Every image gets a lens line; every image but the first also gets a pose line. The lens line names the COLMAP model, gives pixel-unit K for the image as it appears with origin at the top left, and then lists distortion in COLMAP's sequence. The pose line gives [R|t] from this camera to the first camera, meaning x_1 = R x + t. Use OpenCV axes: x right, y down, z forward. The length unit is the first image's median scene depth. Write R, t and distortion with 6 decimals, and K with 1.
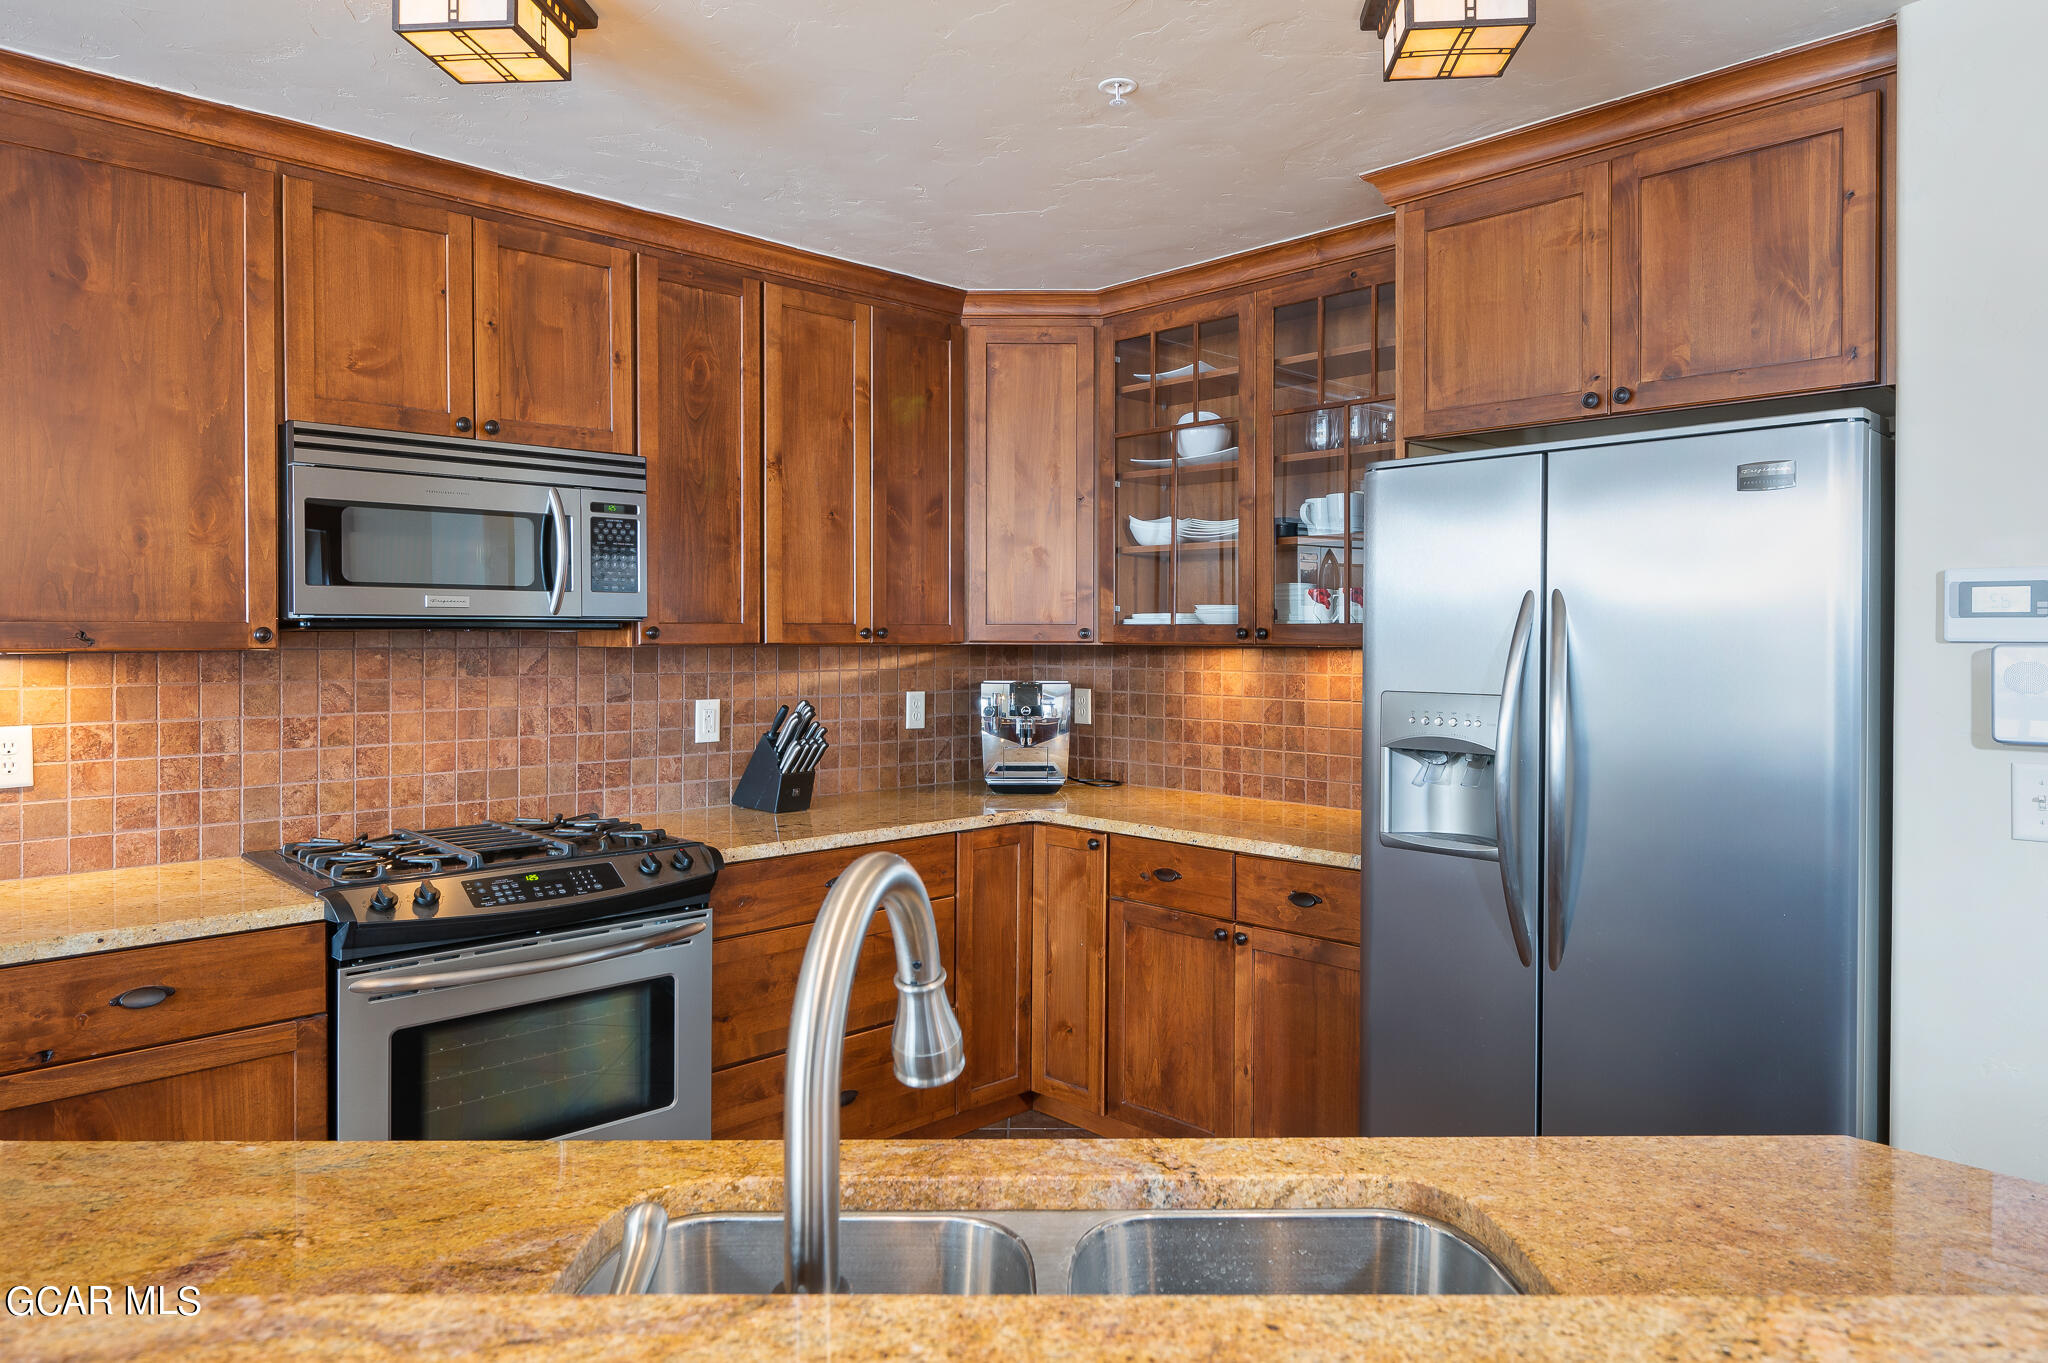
lens RADIAL K [[1269.9, 0, 1044.8], [0, 1269.9, 644.9], [0, 0, 1]] dist [0.002934, -0.002958]
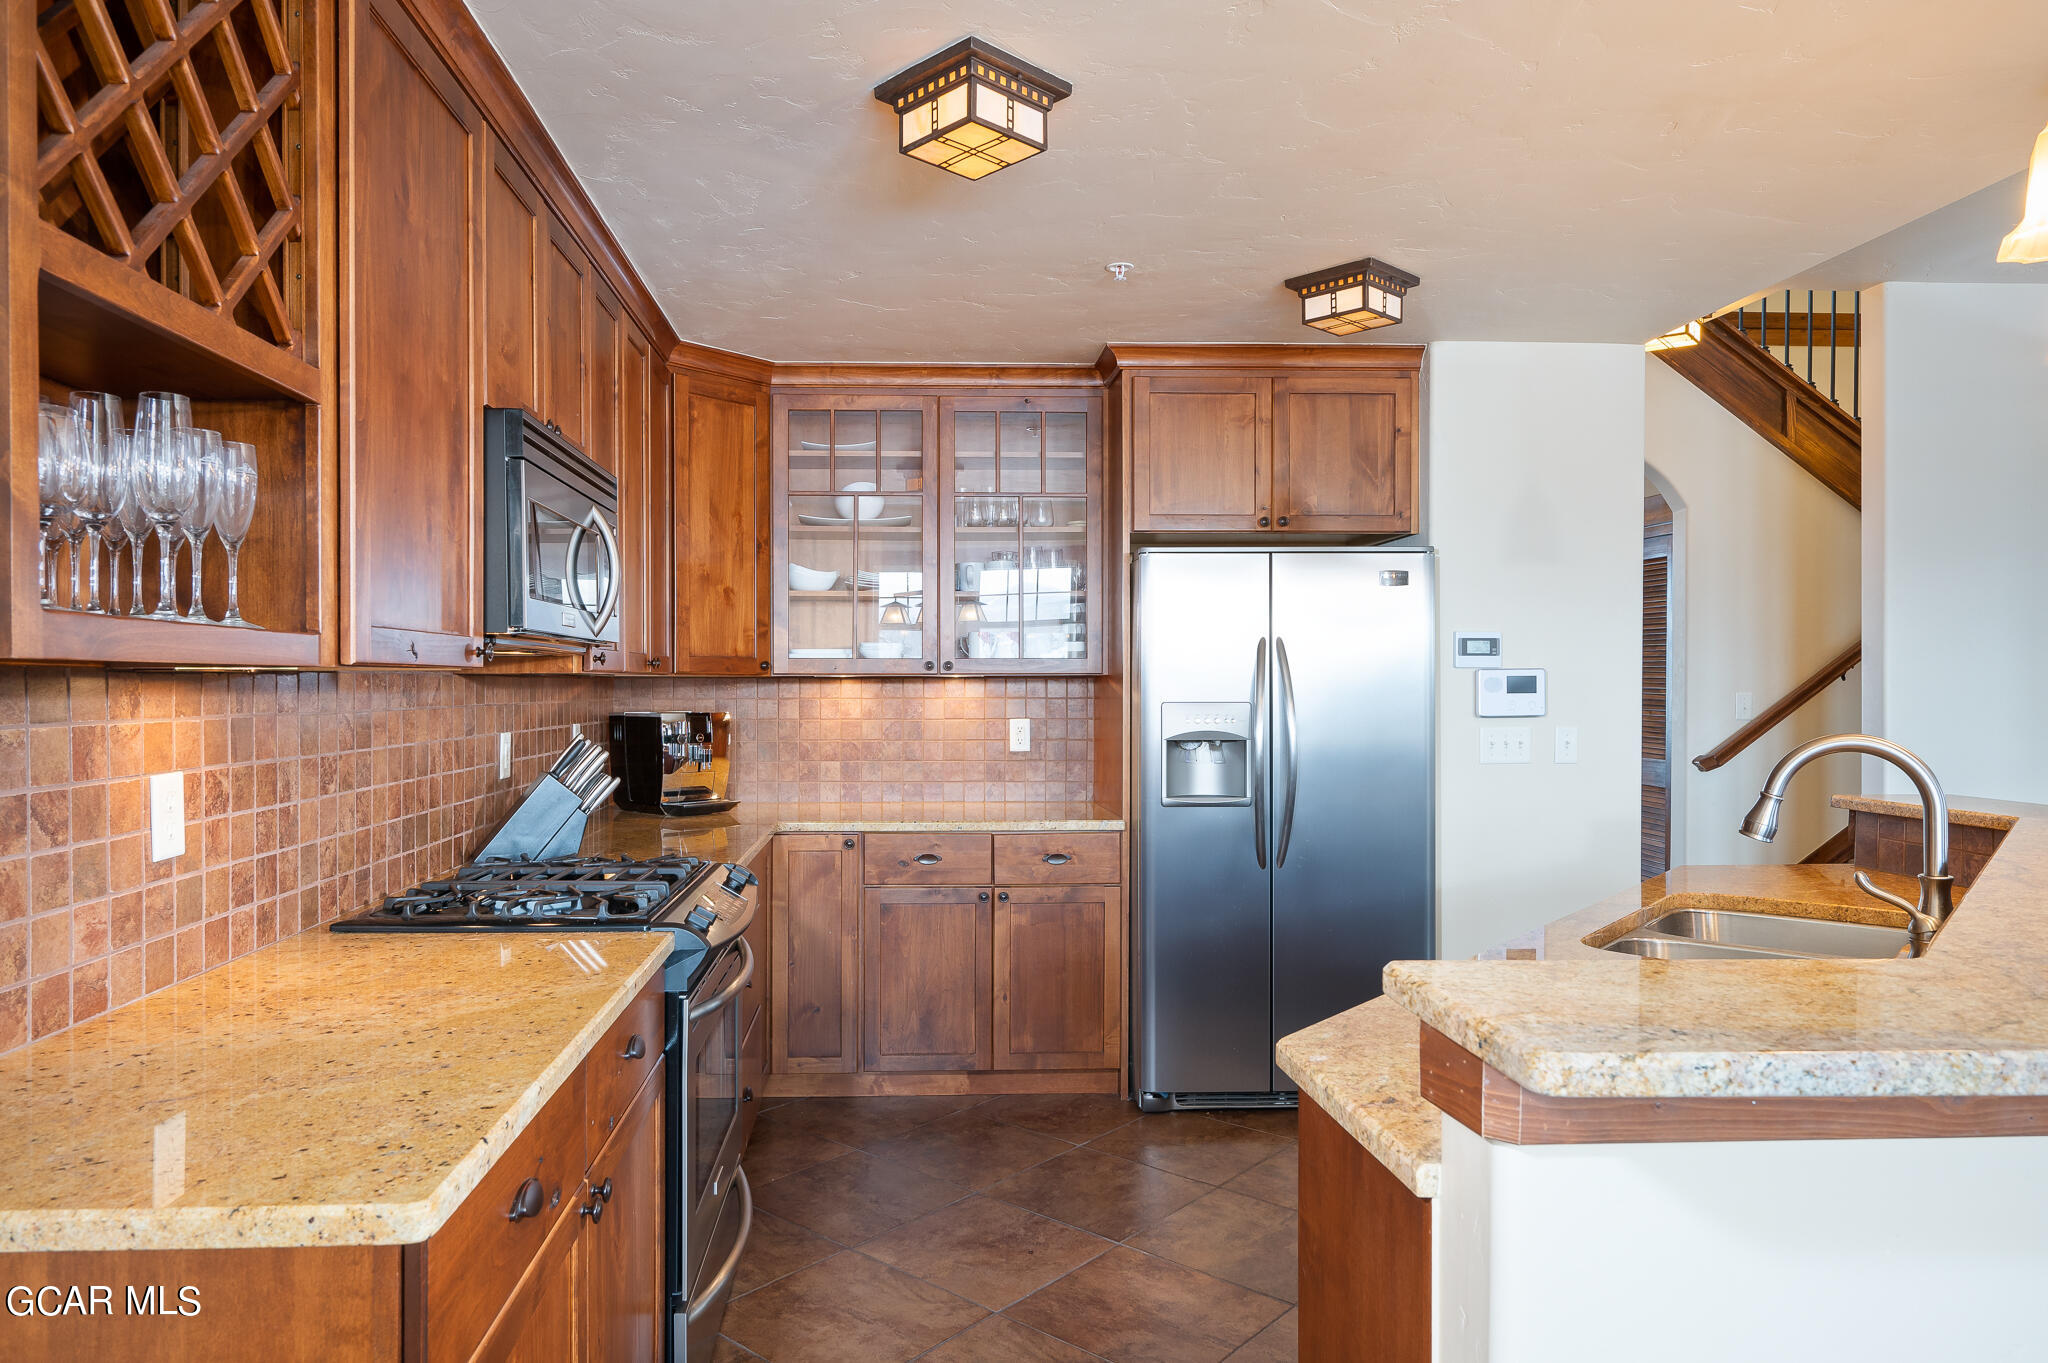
lens RADIAL K [[1260.5, 0, 941.7], [0, 1260.5, 697.4], [0, 0, 1]] dist [-0.002756, 0.001873]
pose [[0.683299, -0.009417, 0.730078, -0.875575], [0.008132, 0.999953, 0.005286, 0.018148], [-0.730093, 0.002325, 0.683344, 0.162829]]
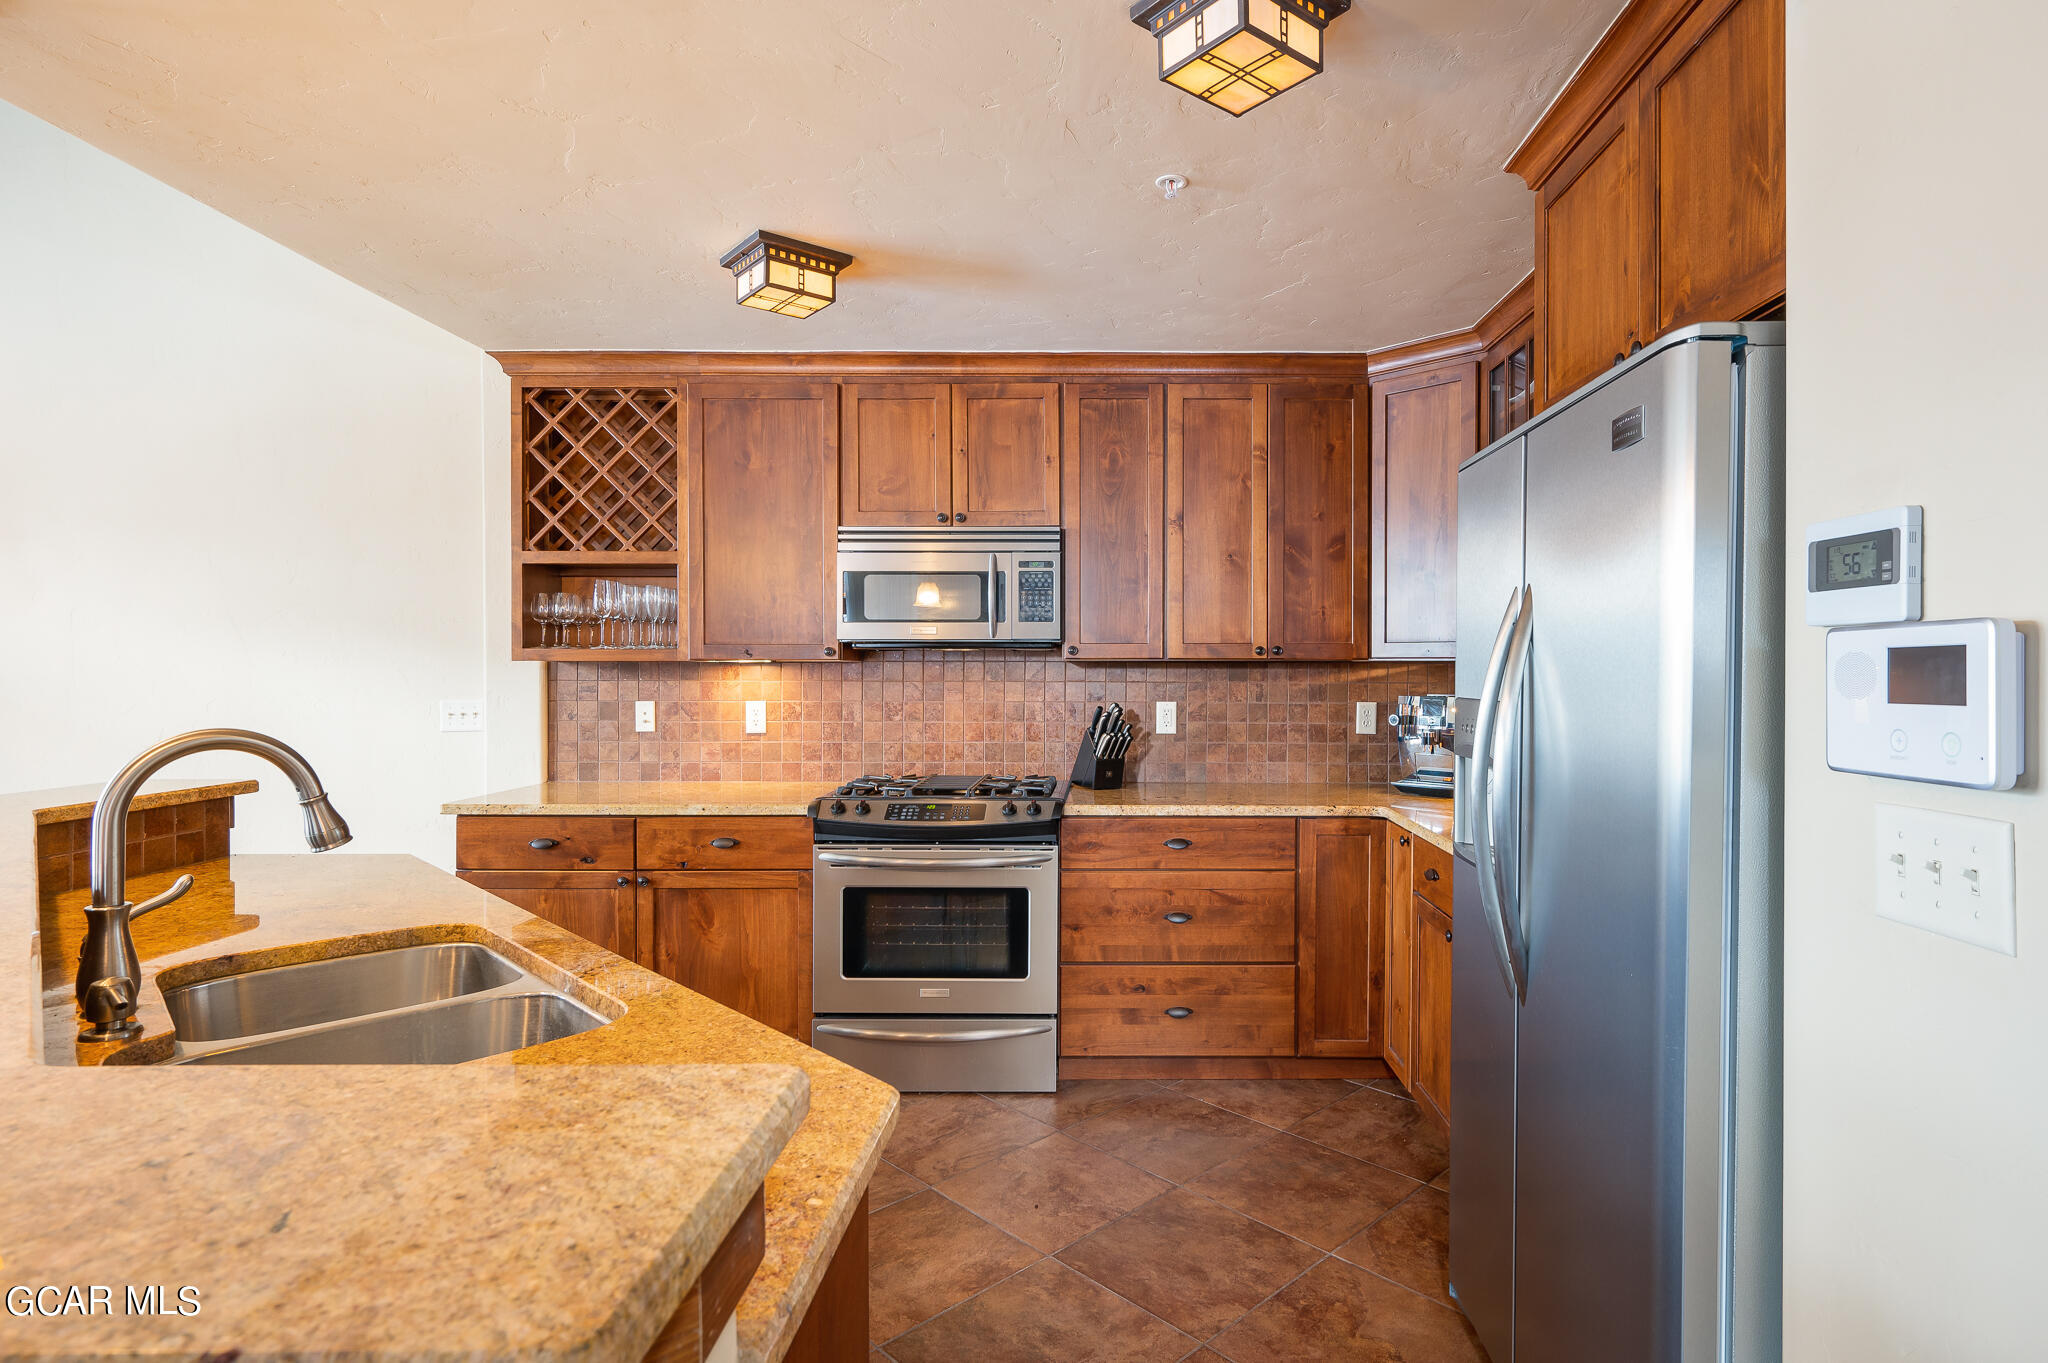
lens RADIAL K [[1052.4, 0, 1125.6], [0, 1052.4, 675.5], [0, 0, 1]] dist [-0.000850, -0.000291]
pose [[0.718223, 0.004497, -0.695798, 0.575531], [-0.005927, 0.999982, 0.000345, 0.018492], [0.695788, 0.003876, 0.718237, 0.212451]]
